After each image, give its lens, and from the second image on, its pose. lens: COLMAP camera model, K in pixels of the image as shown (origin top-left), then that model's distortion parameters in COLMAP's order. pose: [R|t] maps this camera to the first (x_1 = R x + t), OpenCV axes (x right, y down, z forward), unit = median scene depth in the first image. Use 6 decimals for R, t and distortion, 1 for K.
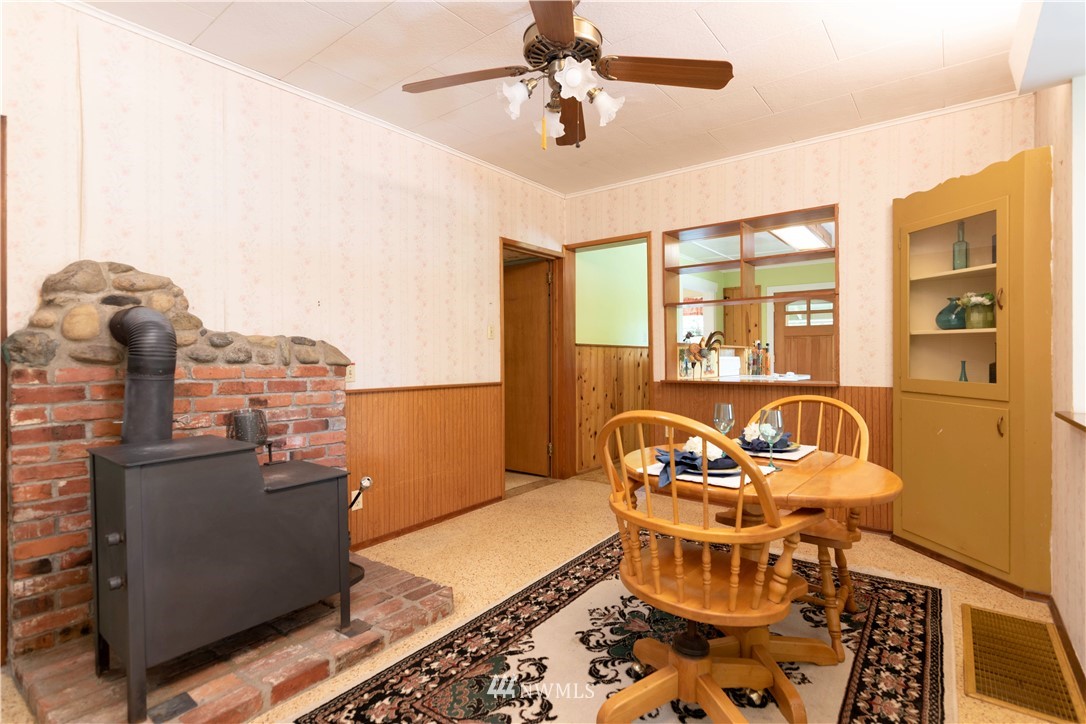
lens RADIAL K [[533.9, 0, 549.6], [0, 533.9, 358.6], [0, 0, 1]] dist [-0.006502, -0.000006]
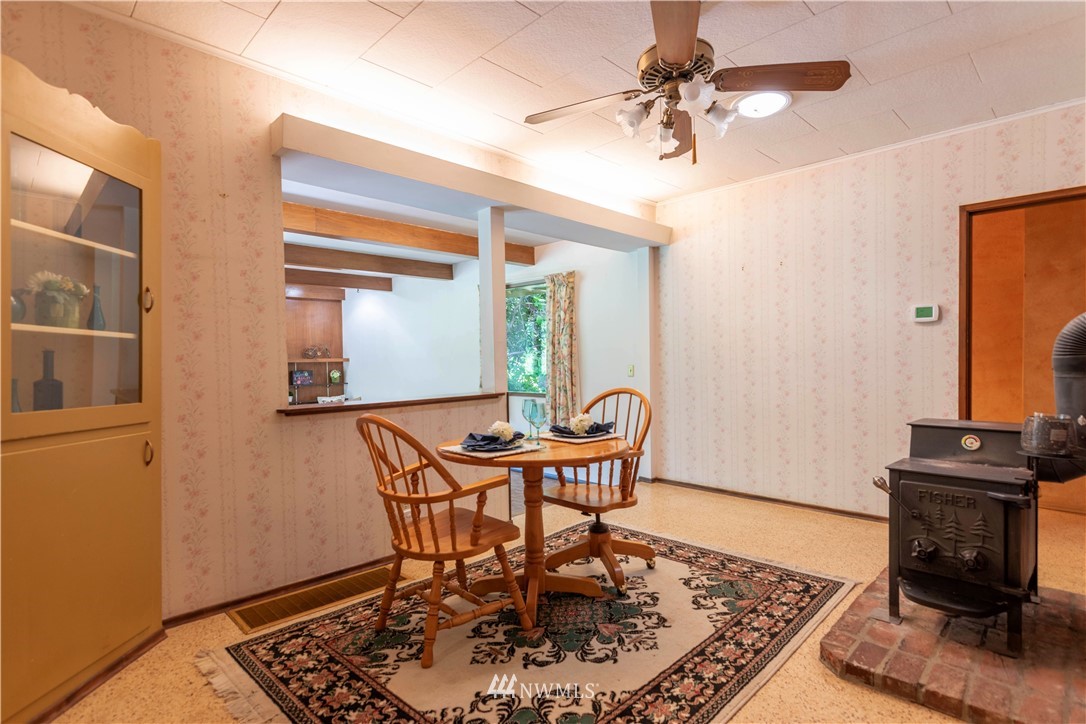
lens RADIAL K [[533.9, 0, 546.7], [0, 533.9, 360.9], [0, 0, 1]] dist [-0.006502, -0.000006]
pose [[-0.989551, 0.016410, 0.143246, 0.125448], [0.016755, 0.999859, 0.001201, -0.009153], [-0.143206, 0.003589, -0.989686, 1.967553]]
